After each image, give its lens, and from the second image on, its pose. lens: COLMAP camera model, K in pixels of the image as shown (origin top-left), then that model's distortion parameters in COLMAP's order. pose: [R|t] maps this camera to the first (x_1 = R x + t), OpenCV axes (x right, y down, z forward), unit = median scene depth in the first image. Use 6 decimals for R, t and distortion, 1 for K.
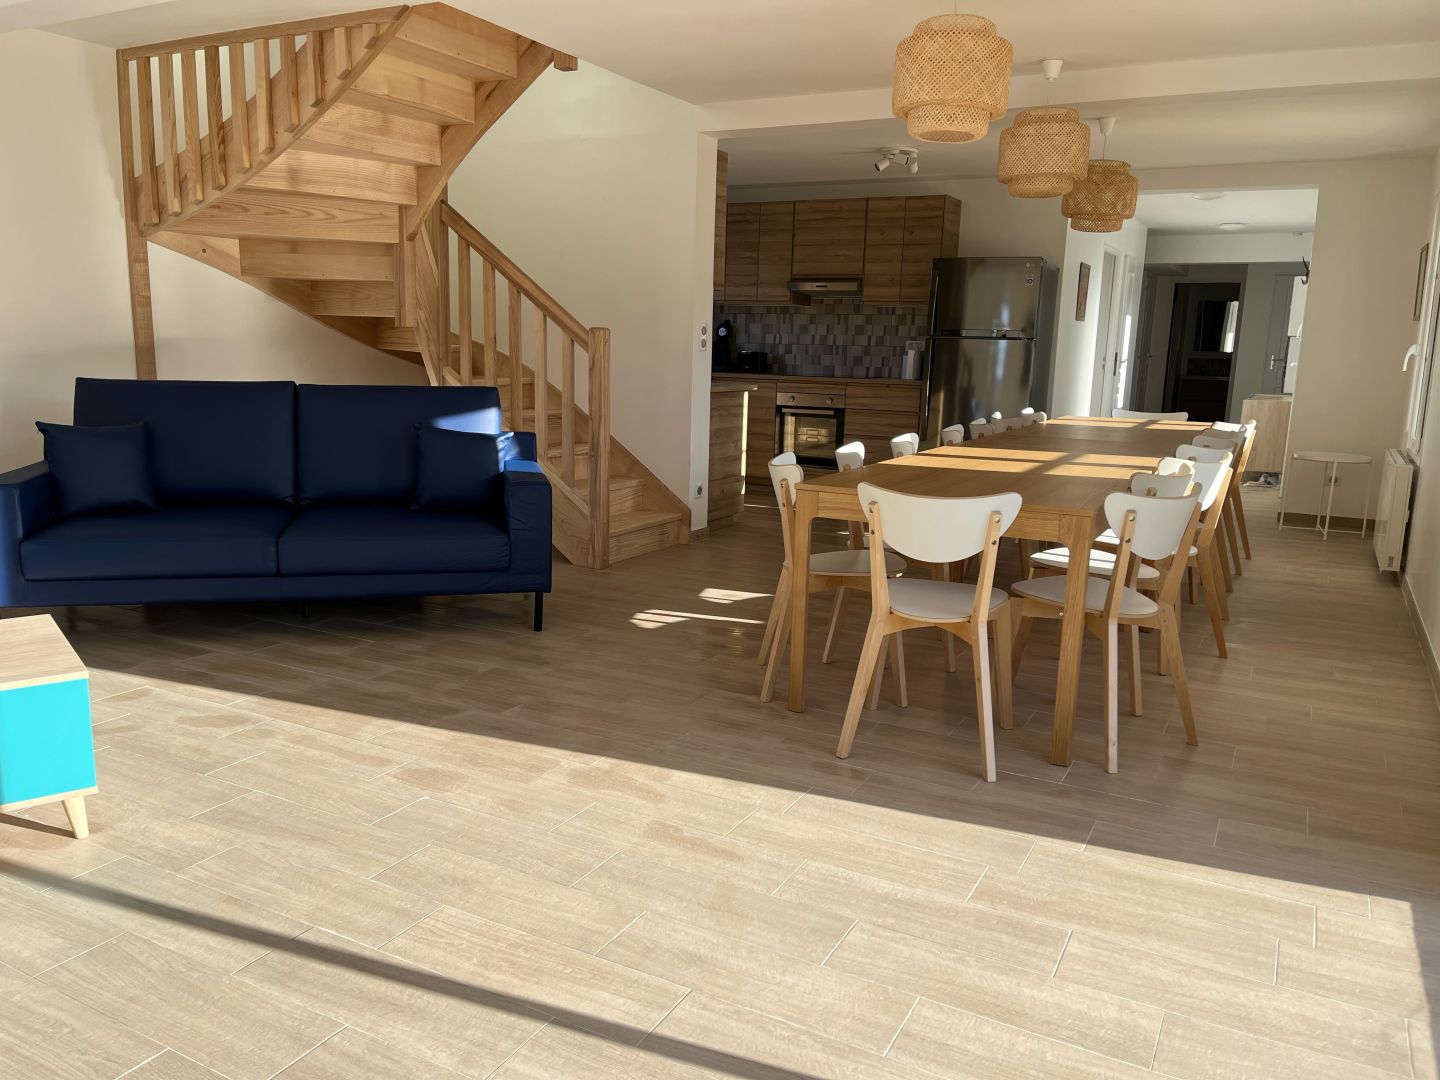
lens RADIAL K [[1081.4, 0, 720.0], [0, 1081.4, 540.0], [0, 0, 1]] dist [0.008341, 0.000716]
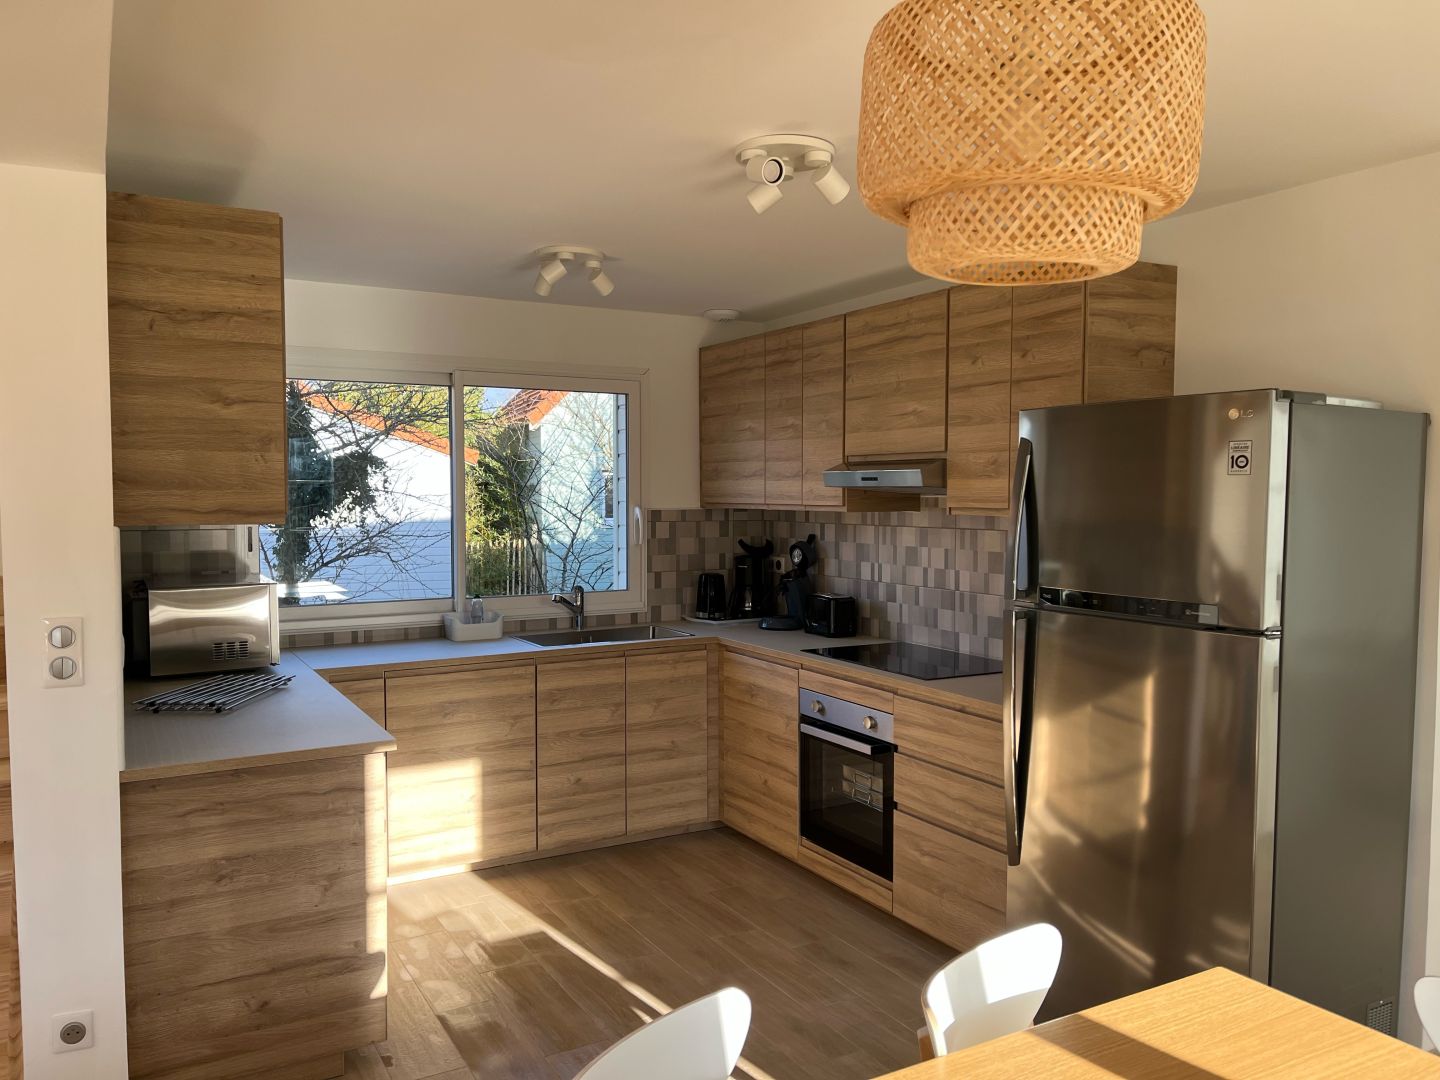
lens RADIAL K [[1059.2, 0, 720.0], [0, 1059.2, 540.0], [0, 0, 1]] dist [-0.003969, -0.005239]
pose [[0.847075, 0.002734, -0.531466, 0.274700], [-0.078602, 0.989634, -0.120189, -0.139974], [0.525629, 0.143584, 0.838510, 0.551910]]
